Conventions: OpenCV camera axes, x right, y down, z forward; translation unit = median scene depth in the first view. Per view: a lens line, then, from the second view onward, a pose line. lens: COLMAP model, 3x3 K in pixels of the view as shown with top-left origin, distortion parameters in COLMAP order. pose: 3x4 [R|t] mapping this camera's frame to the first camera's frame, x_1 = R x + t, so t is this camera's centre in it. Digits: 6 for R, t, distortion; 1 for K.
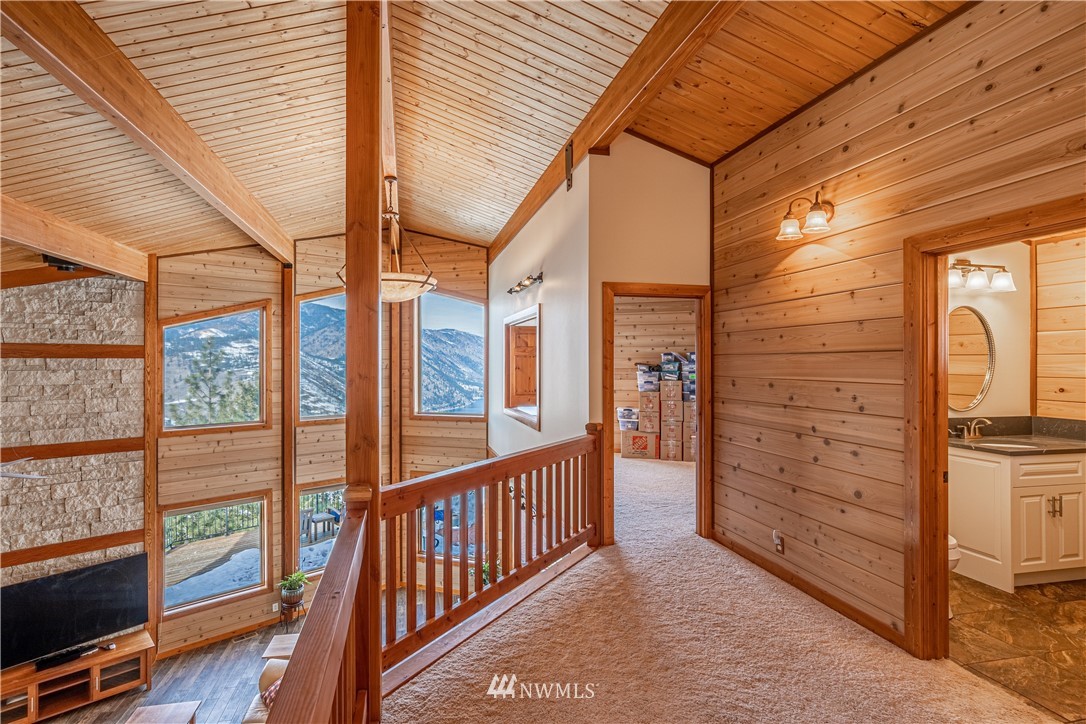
lens RADIAL K [[527.6, 0, 516.3], [0, 527.6, 361.0], [0, 0, 1]] dist [-0.001103, 0.000057]
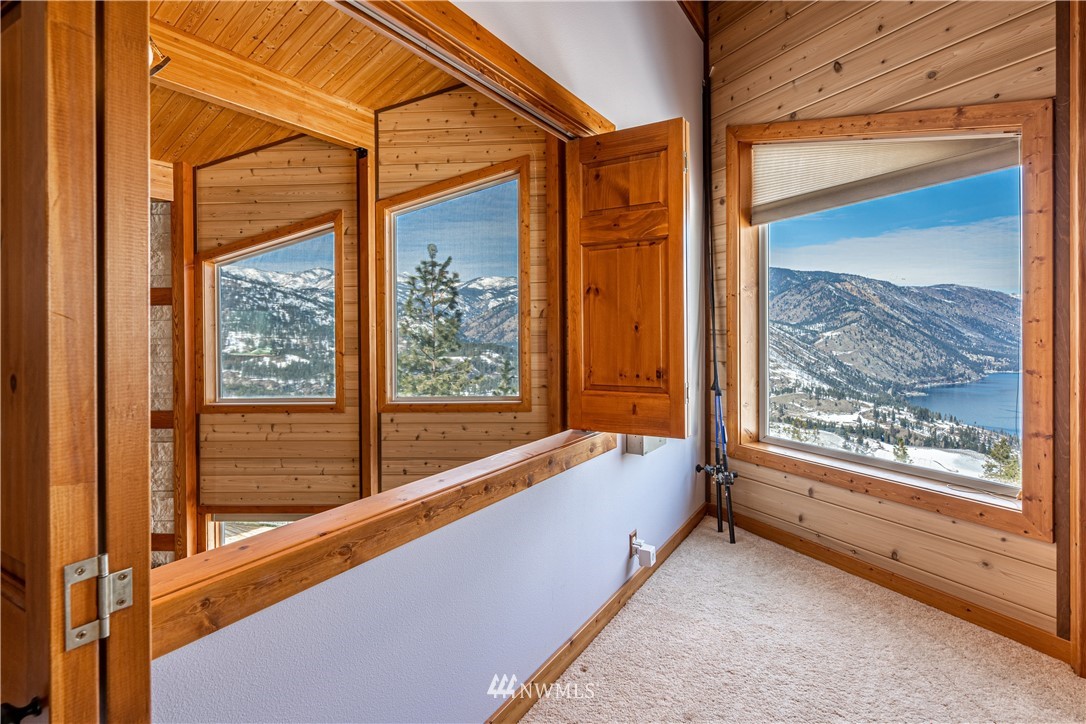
lens RADIAL K [[527.6, 0, 544.1], [0, 527.6, 334.2], [0, 0, 1]] dist [-0.001103, 0.000057]
pose [[0.711133, -0.003098, -0.703051, 0.171636], [0.013597, 0.999864, 0.009348, 0.032517], [0.702926, -0.016208, 0.711078, 0.760882]]
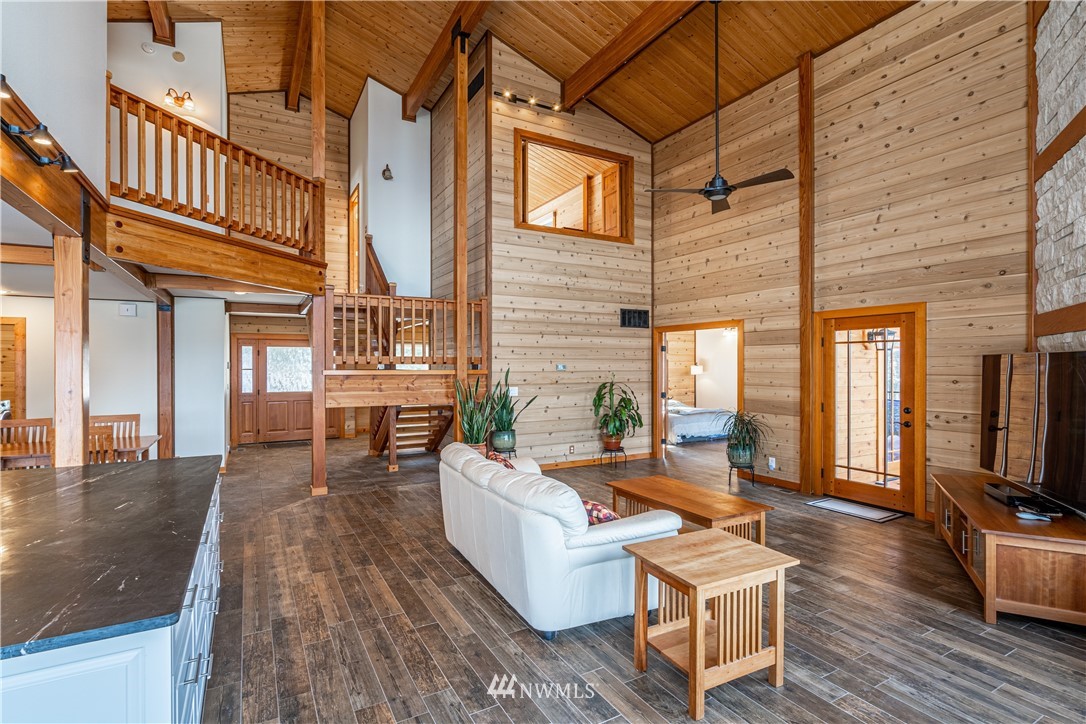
lens RADIAL K [[527.6, 0, 532.1], [0, 527.6, 362.5], [0, 0, 1]] dist [-0.001103, 0.000057]
pose [[-0.960907, -0.006894, -0.276786, -0.161558], [-0.005612, 0.999970, -0.005423, 0.339796], [0.276815, -0.003657, -0.960916, 1.130665]]
